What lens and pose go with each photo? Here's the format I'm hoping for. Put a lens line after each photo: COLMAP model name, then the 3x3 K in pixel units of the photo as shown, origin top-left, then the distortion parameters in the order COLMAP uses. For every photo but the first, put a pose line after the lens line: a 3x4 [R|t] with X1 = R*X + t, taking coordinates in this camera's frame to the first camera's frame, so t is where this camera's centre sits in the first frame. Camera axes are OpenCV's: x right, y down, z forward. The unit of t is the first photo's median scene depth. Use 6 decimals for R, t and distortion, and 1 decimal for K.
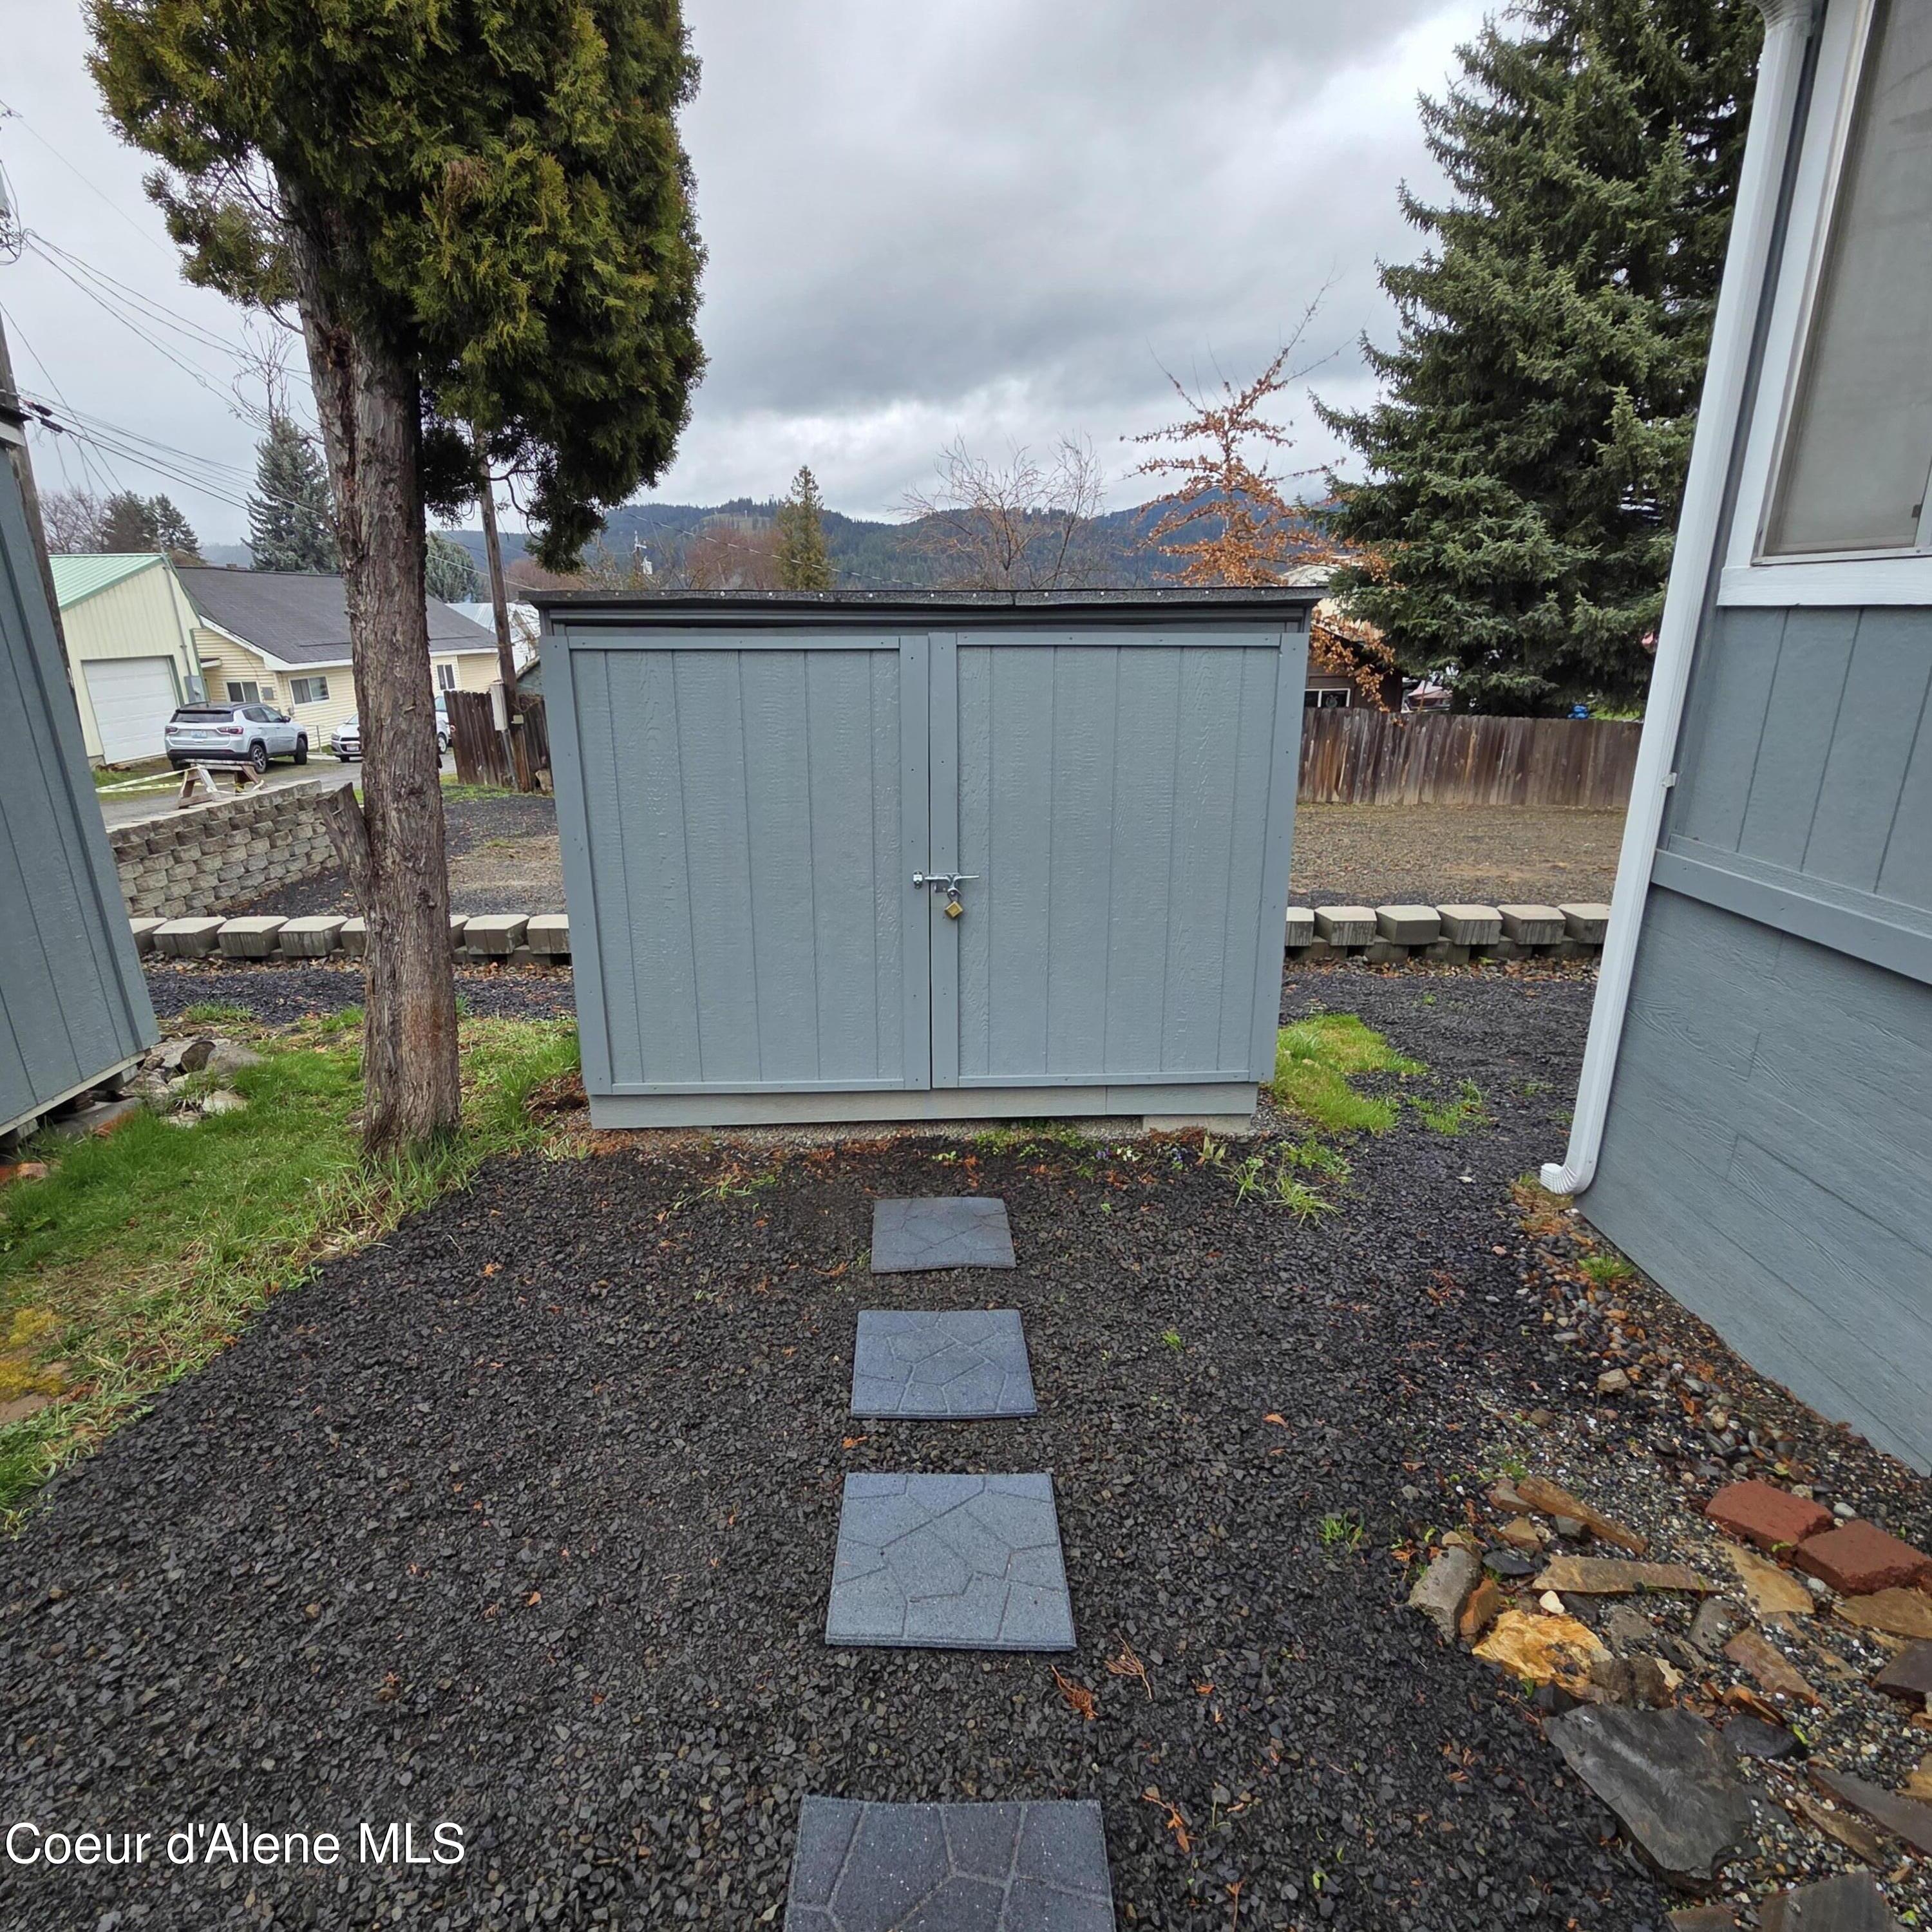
lens RADIAL K [[1055.3, 0, 954.3], [0, 1055.3, 953.2], [0, 0, 1]] dist [0.003591, -0.001965]
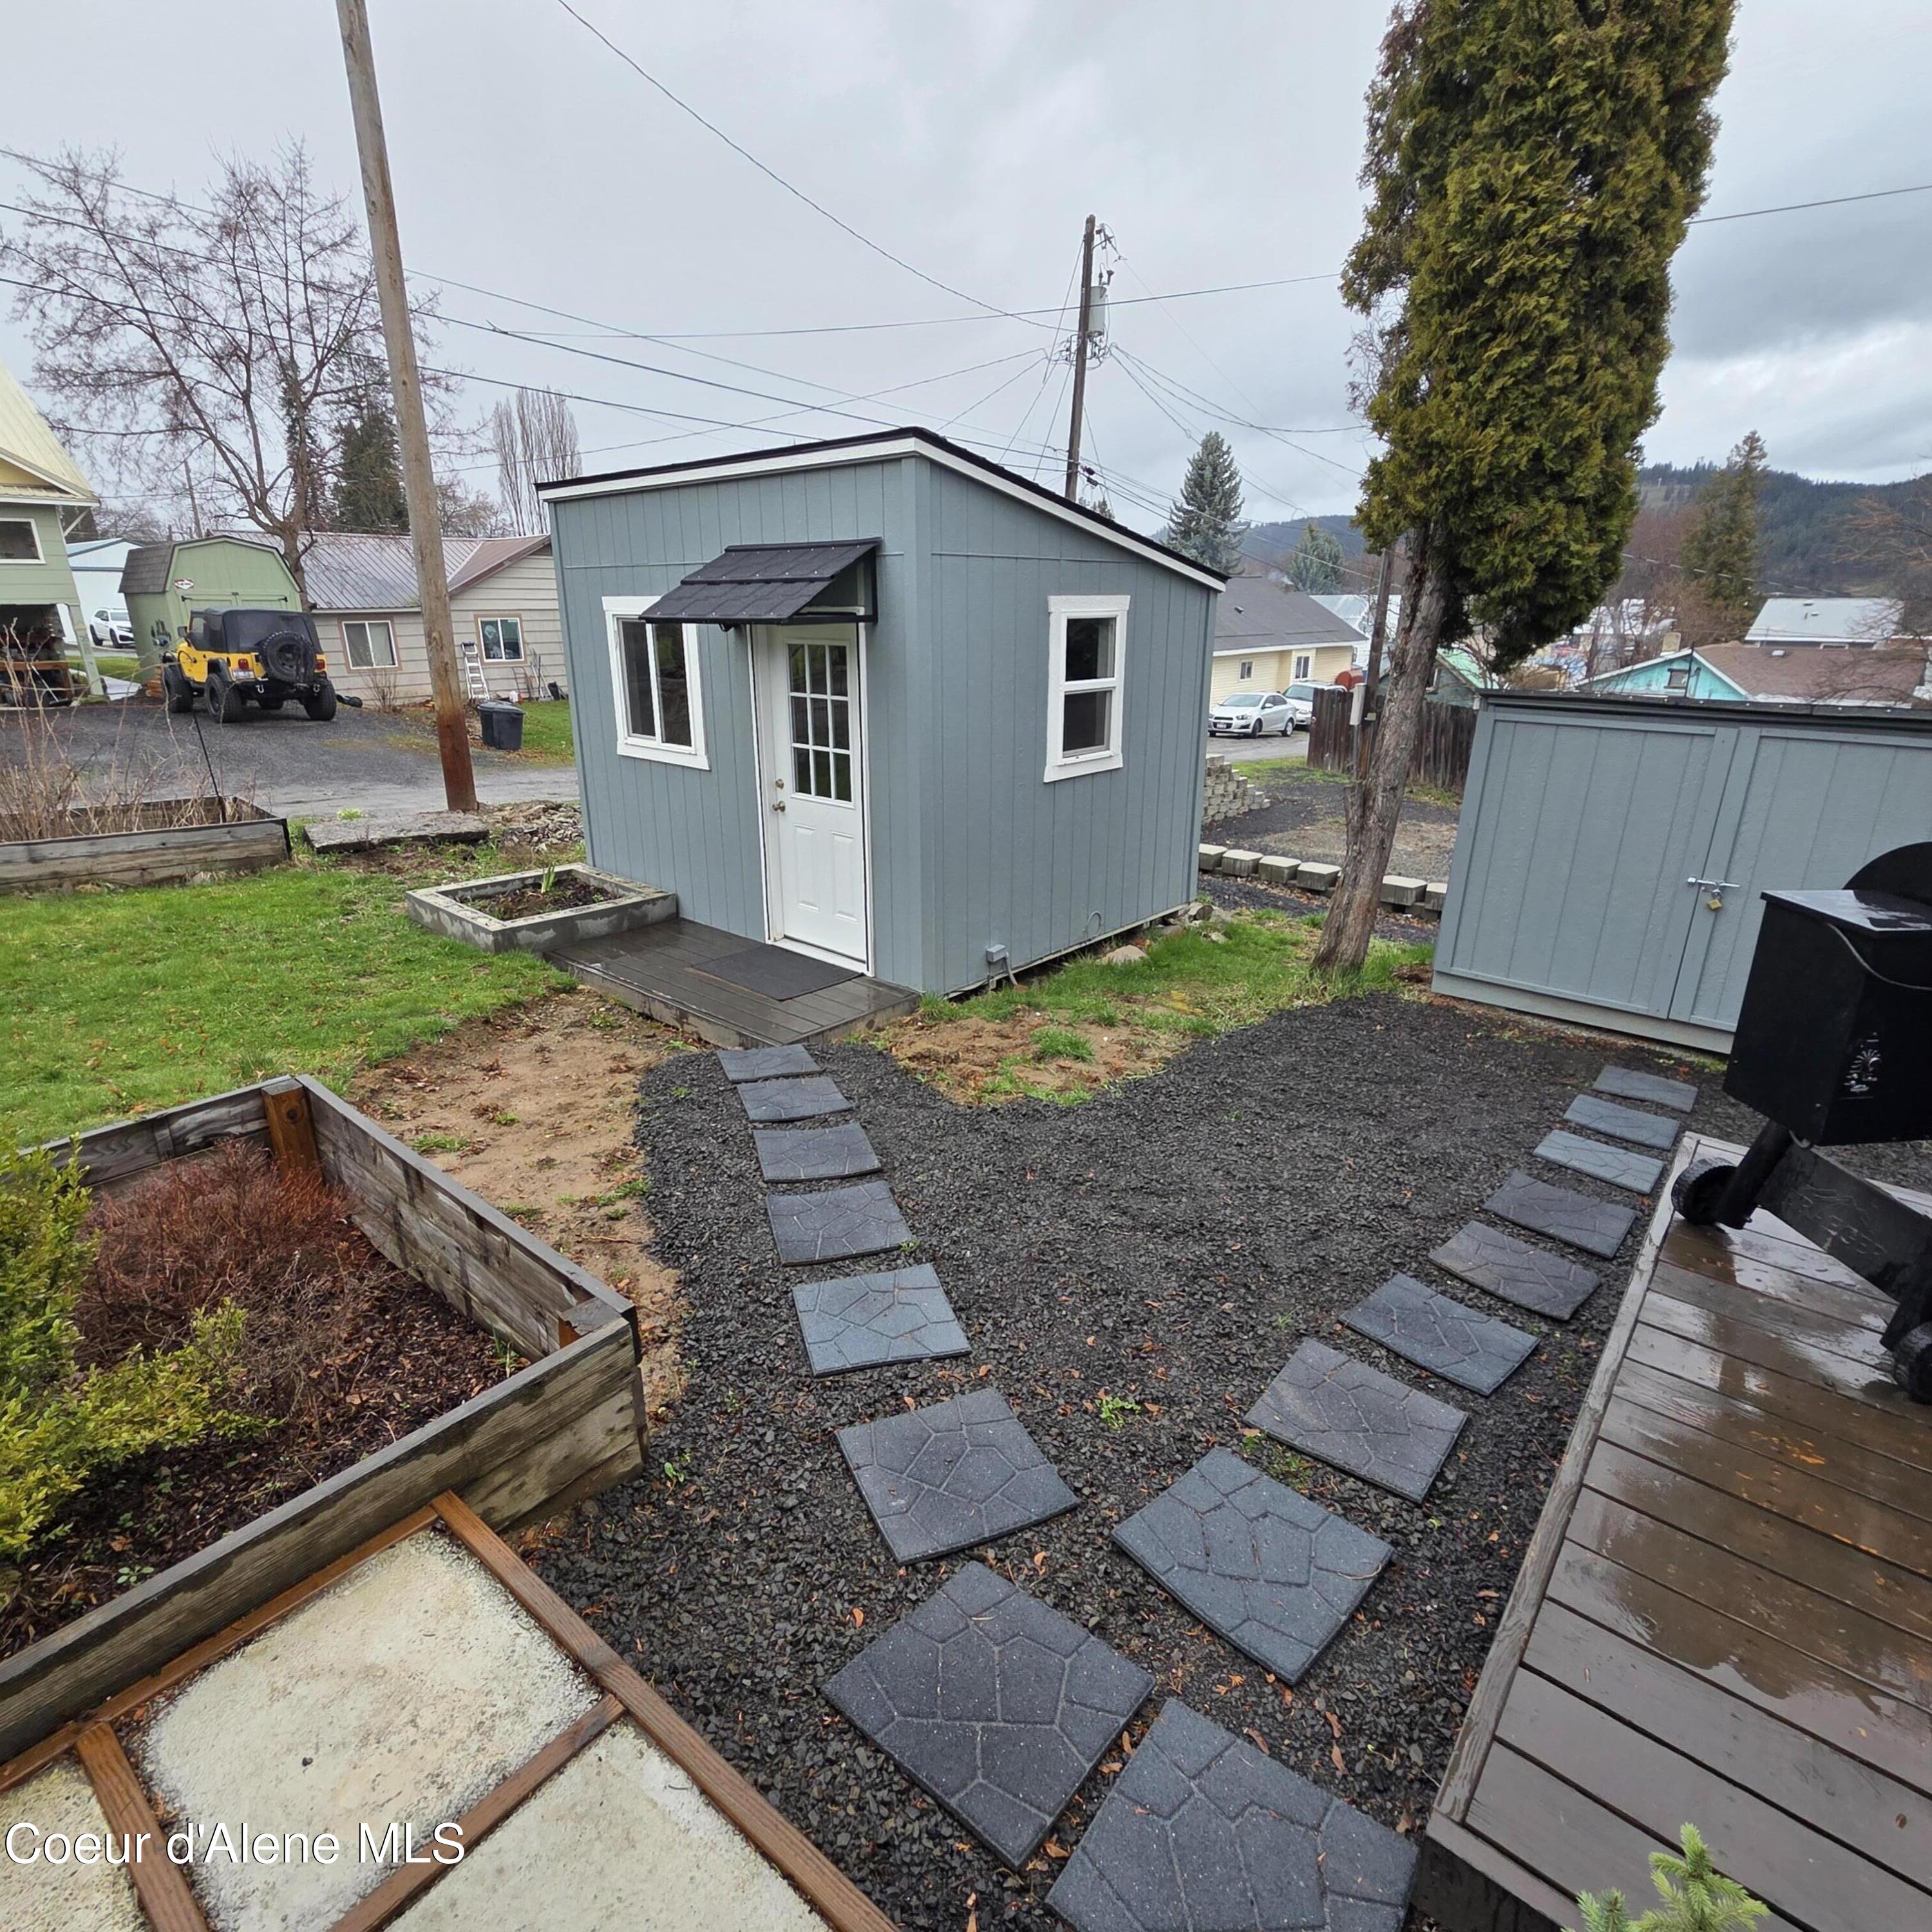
lens RADIAL K [[1055.3, 0, 954.3], [0, 1055.3, 953.2], [0, 0, 1]] dist [0.003591, -0.001965]
pose [[0.745724, 0.220144, -0.628833, 0.145595], [-0.211446, 0.973240, 0.089966, 0.114003], [0.631812, 0.065875, 0.772318, -0.817520]]
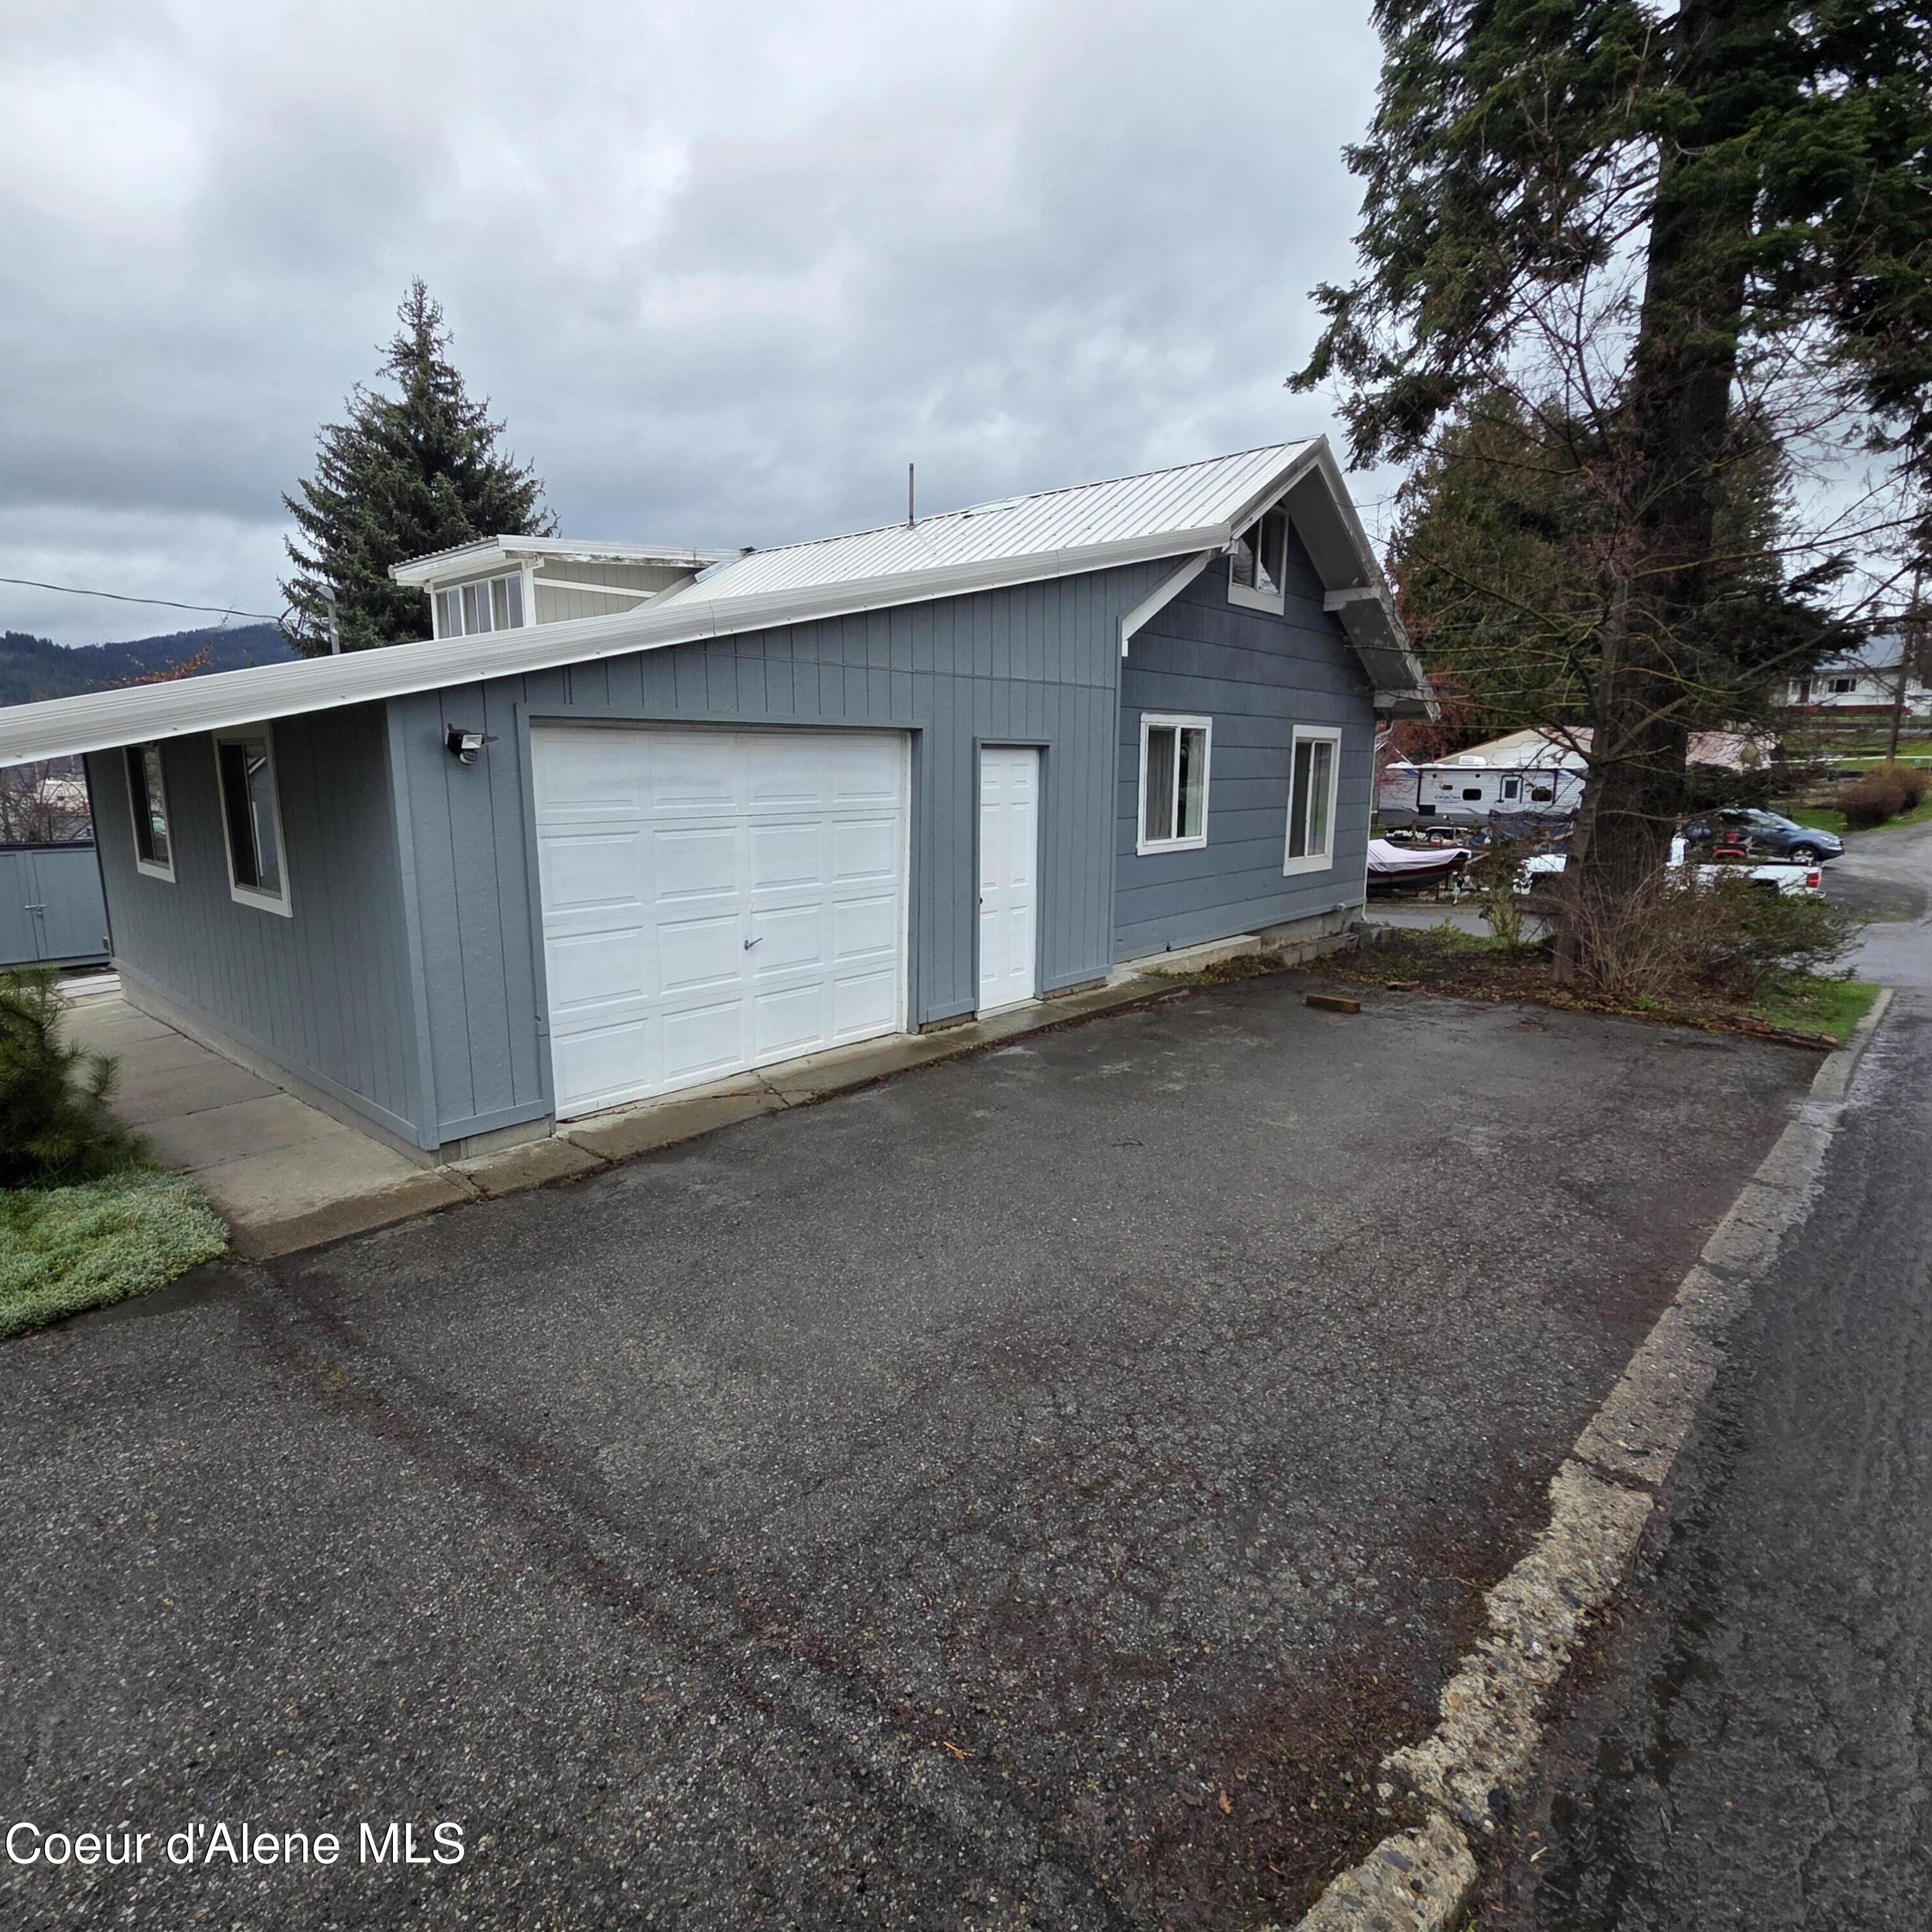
lens RADIAL K [[1055.3, 0, 954.3], [0, 1055.3, 953.2], [0, 0, 1]] dist [0.003591, -0.001965]
pose [[0.699850, -0.116305, 0.704758, -0.396445], [0.210025, 0.976546, -0.047405, 1.013573], [-0.682715, 0.181193, 0.707863, -4.171949]]
